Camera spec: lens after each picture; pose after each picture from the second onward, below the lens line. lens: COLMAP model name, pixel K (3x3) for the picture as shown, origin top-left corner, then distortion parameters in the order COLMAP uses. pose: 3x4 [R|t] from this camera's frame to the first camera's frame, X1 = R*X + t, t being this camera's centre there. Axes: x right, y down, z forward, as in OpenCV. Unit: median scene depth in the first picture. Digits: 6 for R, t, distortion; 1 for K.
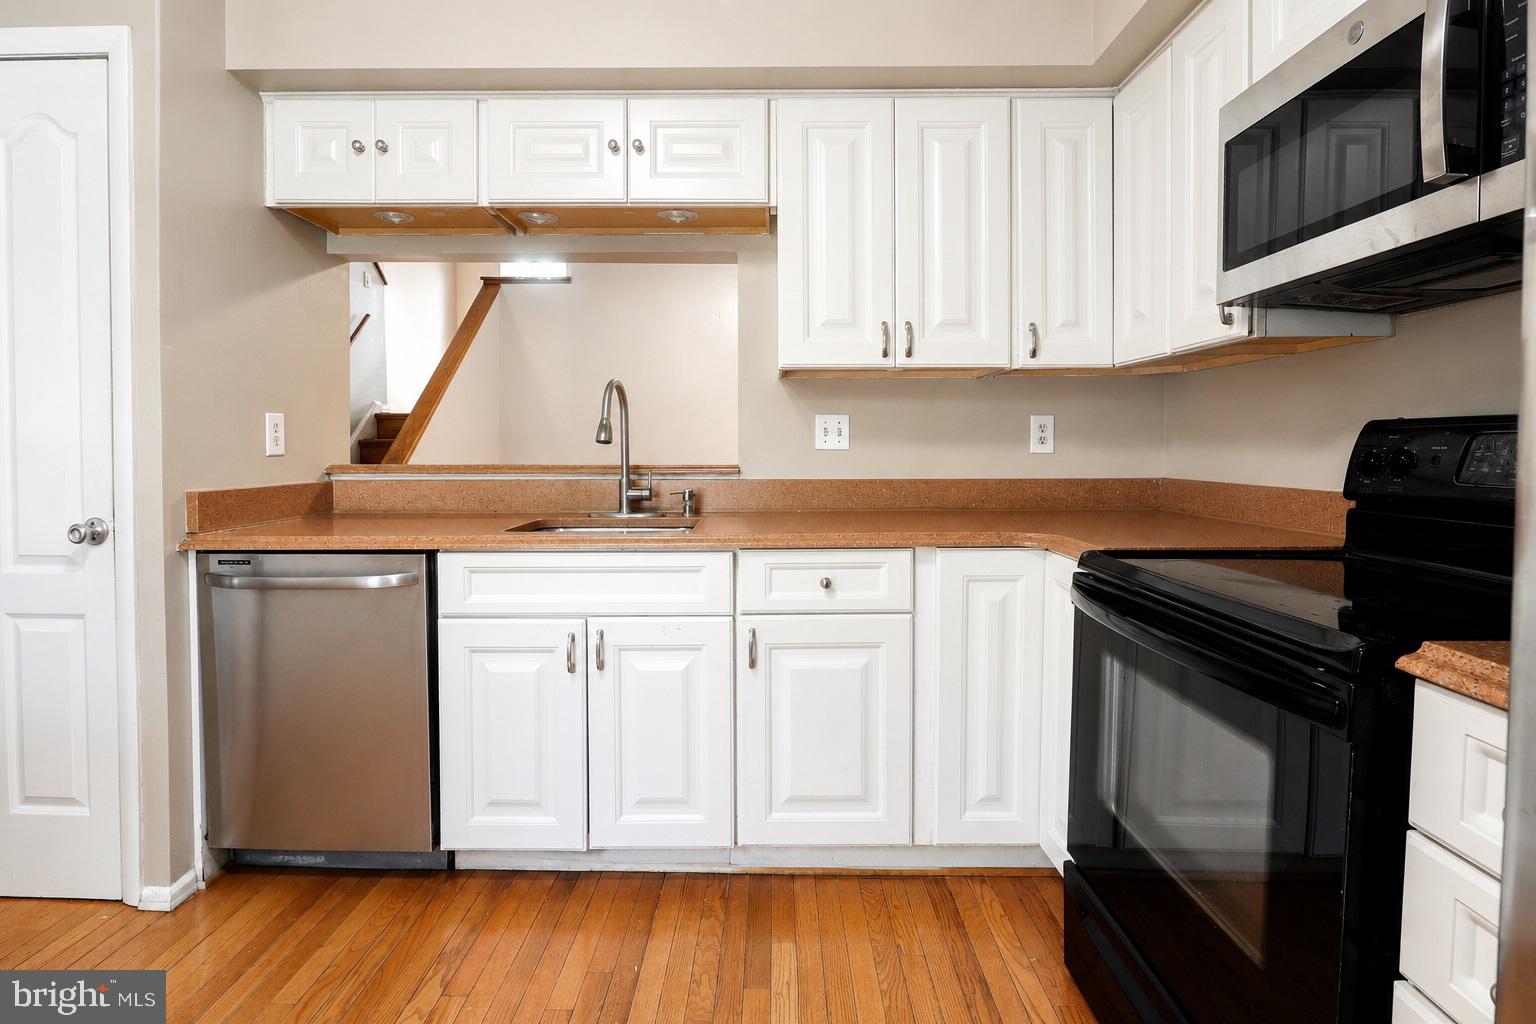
lens RADIAL K [[750.8, 0, 770.1], [0, 750.8, 497.6], [0, 0, 1]] dist [0.000126, -0.000122]
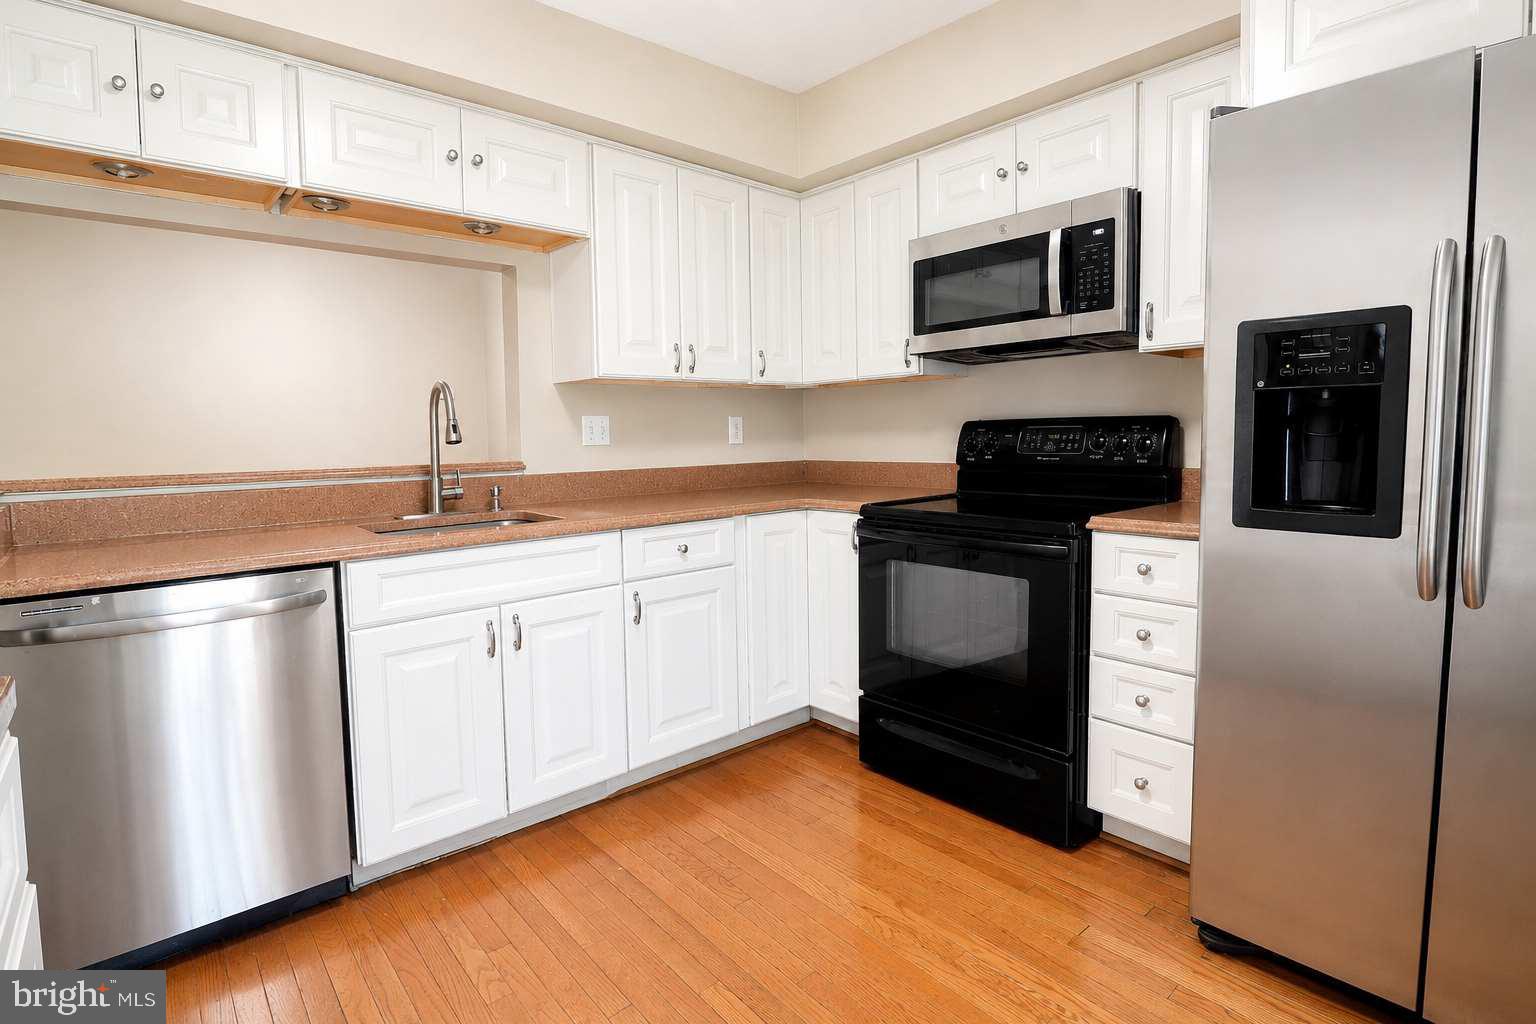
lens RADIAL K [[714.7, 0, 771.6], [0, 714.7, 523.6], [0, 0, 1]] dist [-0.022126, 0.016197]
pose [[0.758399, -0.092777, 0.645154, -0.613620], [0.063828, 0.995631, 0.068147, -0.002505], [-0.648658, -0.010504, 0.761007, -0.034188]]
